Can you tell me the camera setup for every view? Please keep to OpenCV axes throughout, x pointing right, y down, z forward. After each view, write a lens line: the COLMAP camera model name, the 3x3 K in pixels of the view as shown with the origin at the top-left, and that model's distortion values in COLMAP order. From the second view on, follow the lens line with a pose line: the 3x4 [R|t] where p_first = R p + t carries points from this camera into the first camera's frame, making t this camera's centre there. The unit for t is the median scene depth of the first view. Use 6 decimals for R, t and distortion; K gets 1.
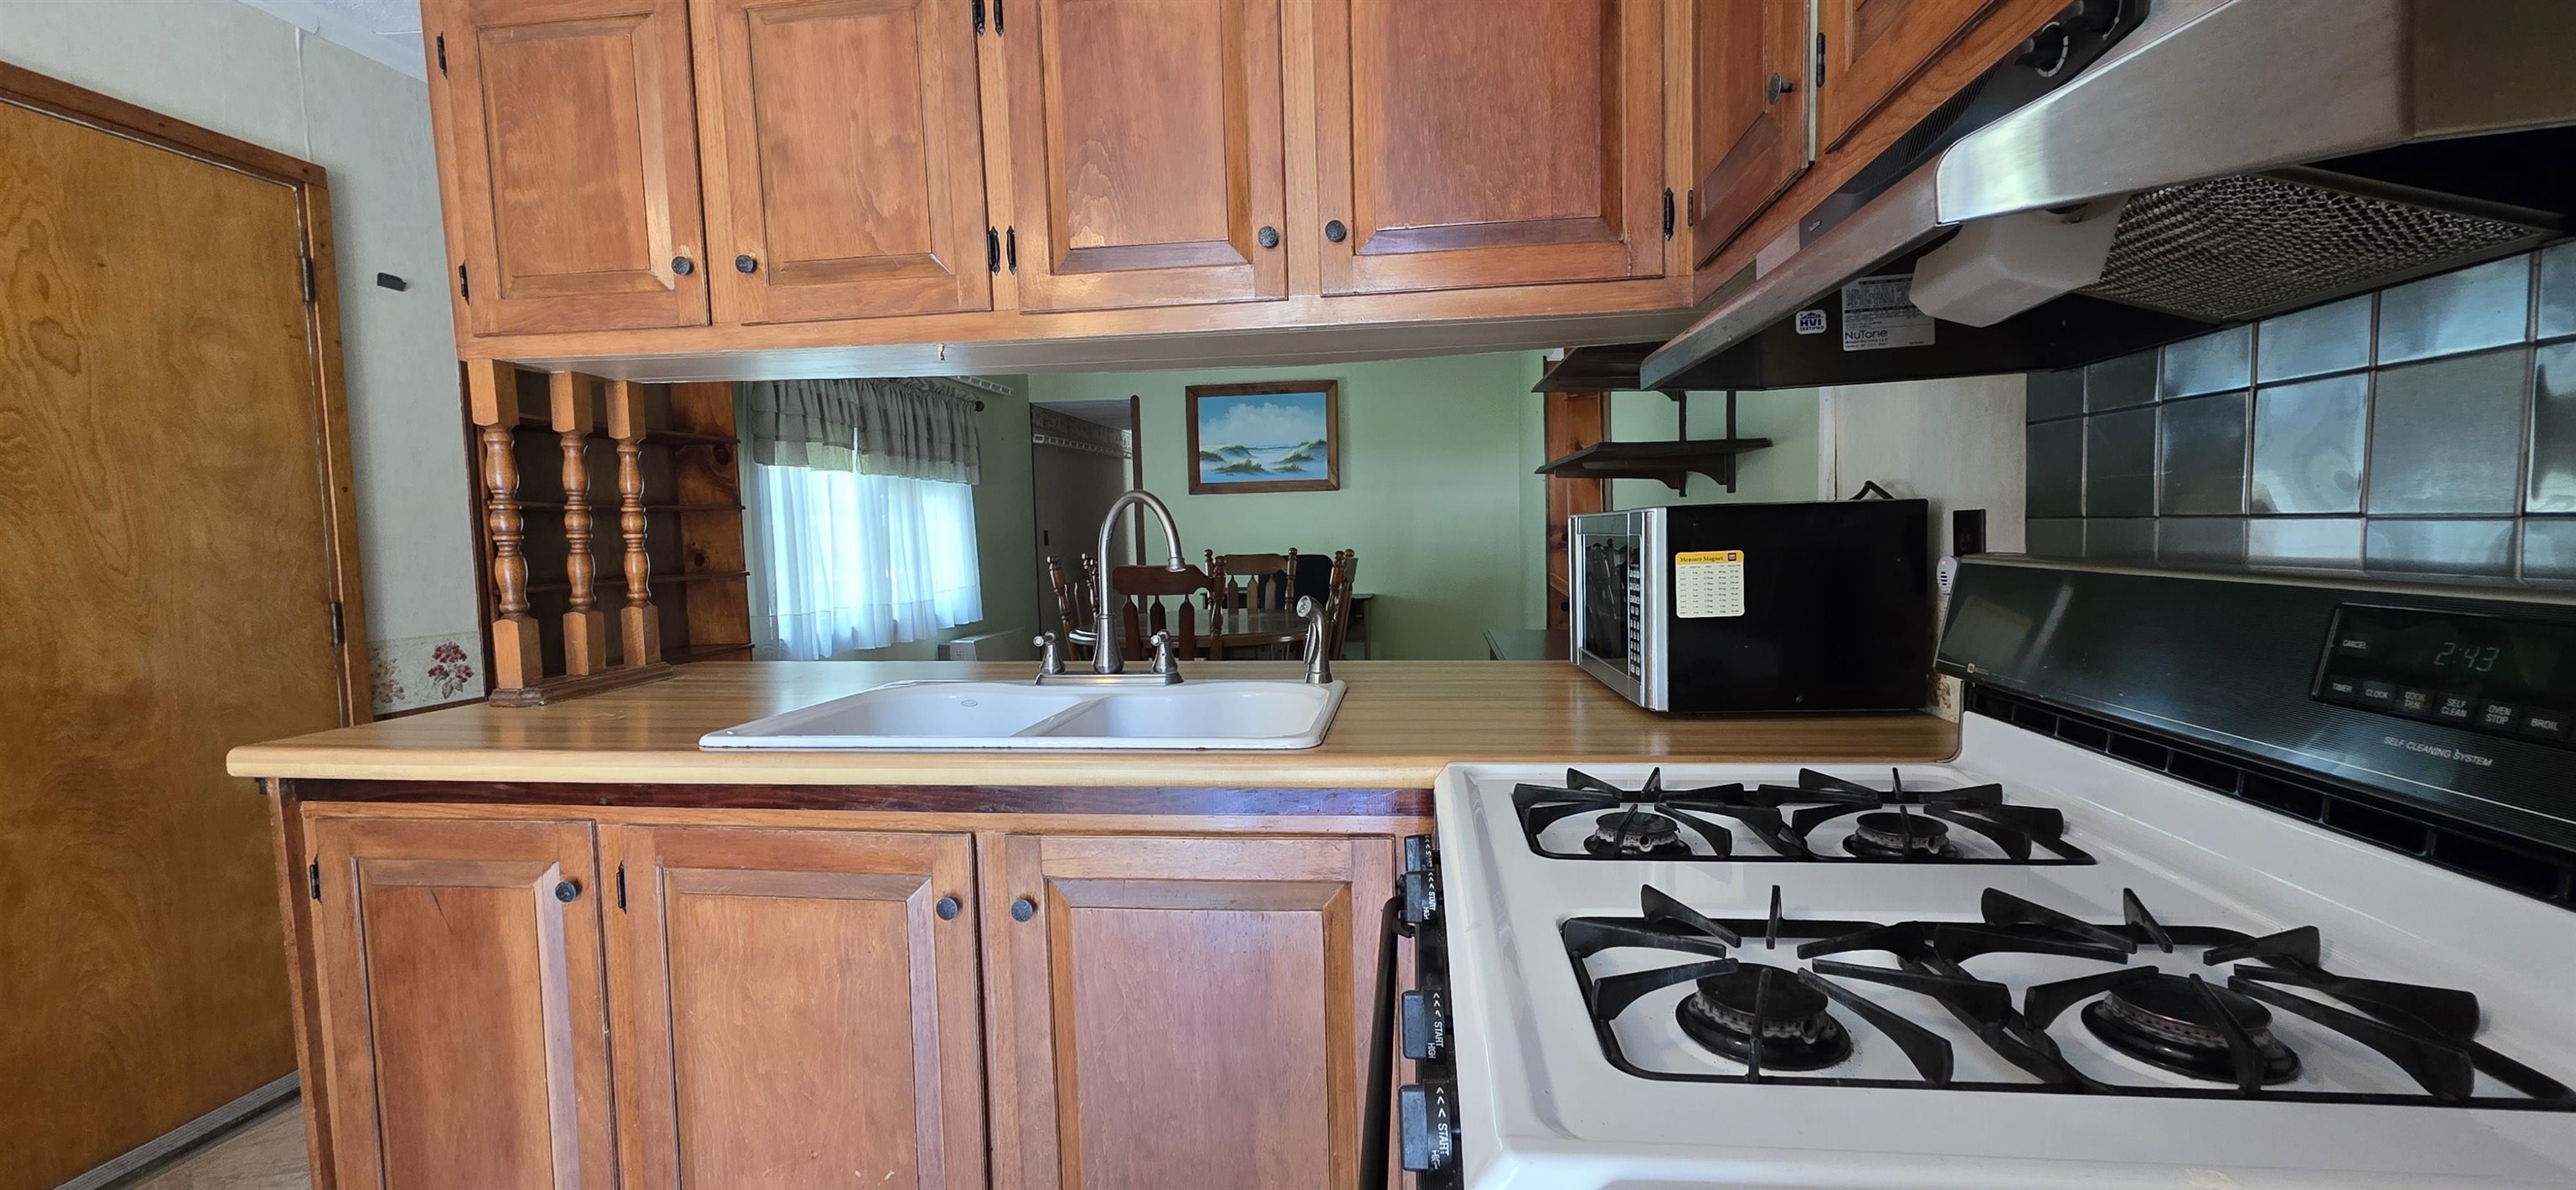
lens RADIAL K [[1014.5, 0, 1288.0], [0, 1014.5, 595.0], [0, 0, 1]] dist [0.001791, 0.000104]
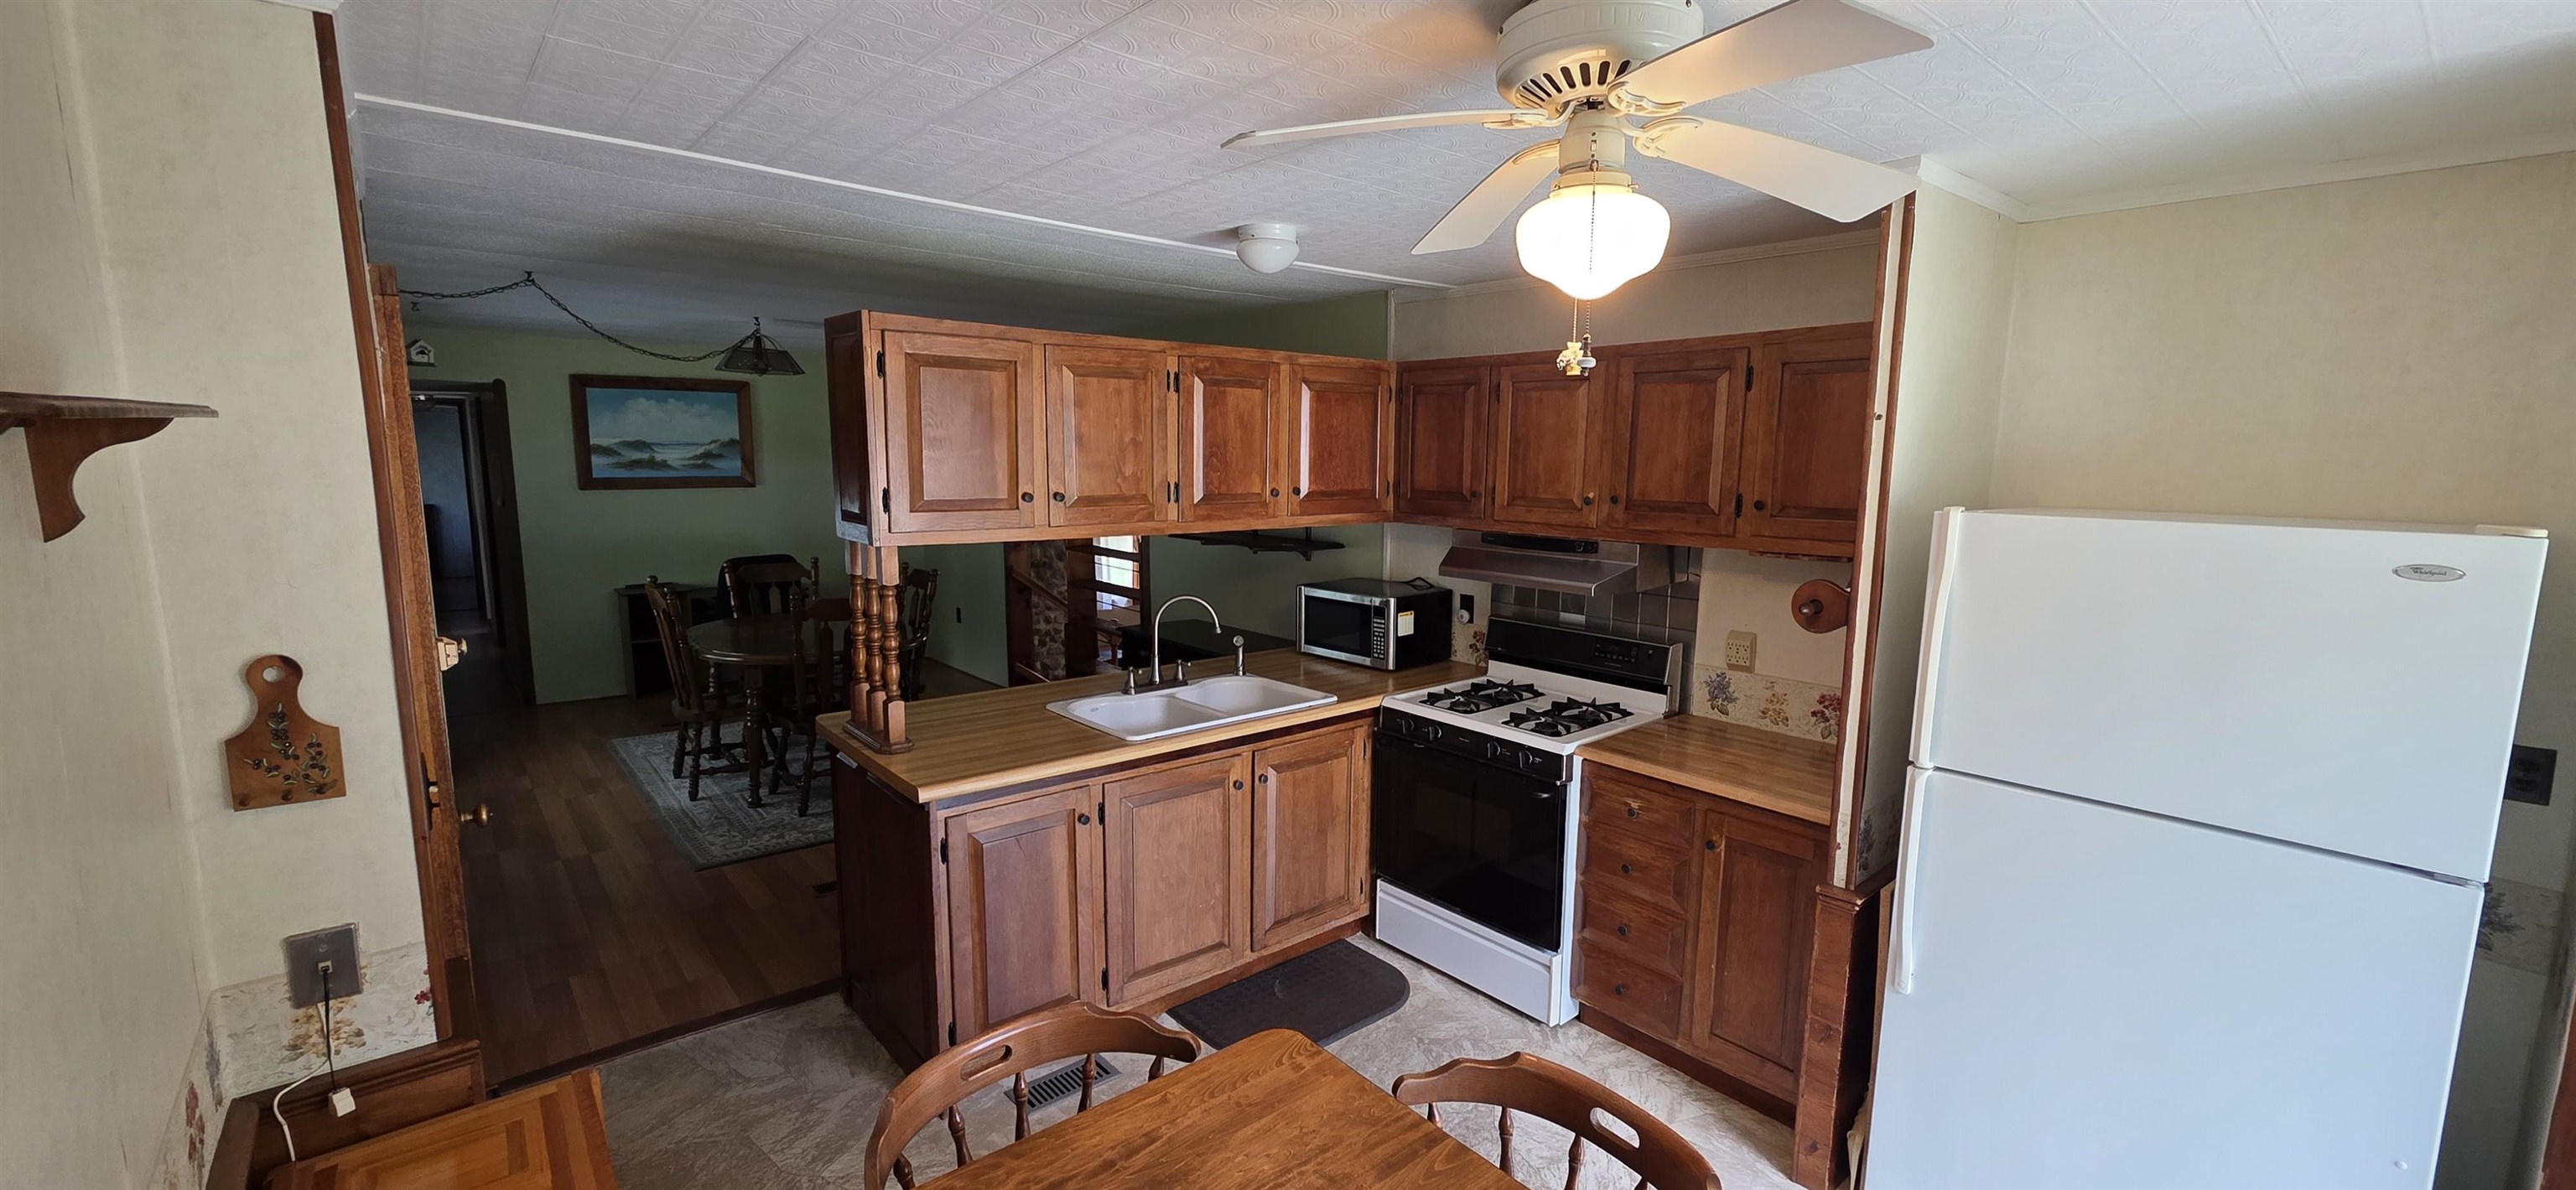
lens RADIAL K [[1014.5, 0, 1288.0], [0, 1014.5, 595.0], [0, 0, 1]] dist [0.001791, 0.000104]
pose [[0.690140, -0.071686, 0.720117, -0.333747], [0.025846, 0.996888, 0.074468, -0.055970], [-0.723215, -0.032781, 0.689845, -0.129666]]
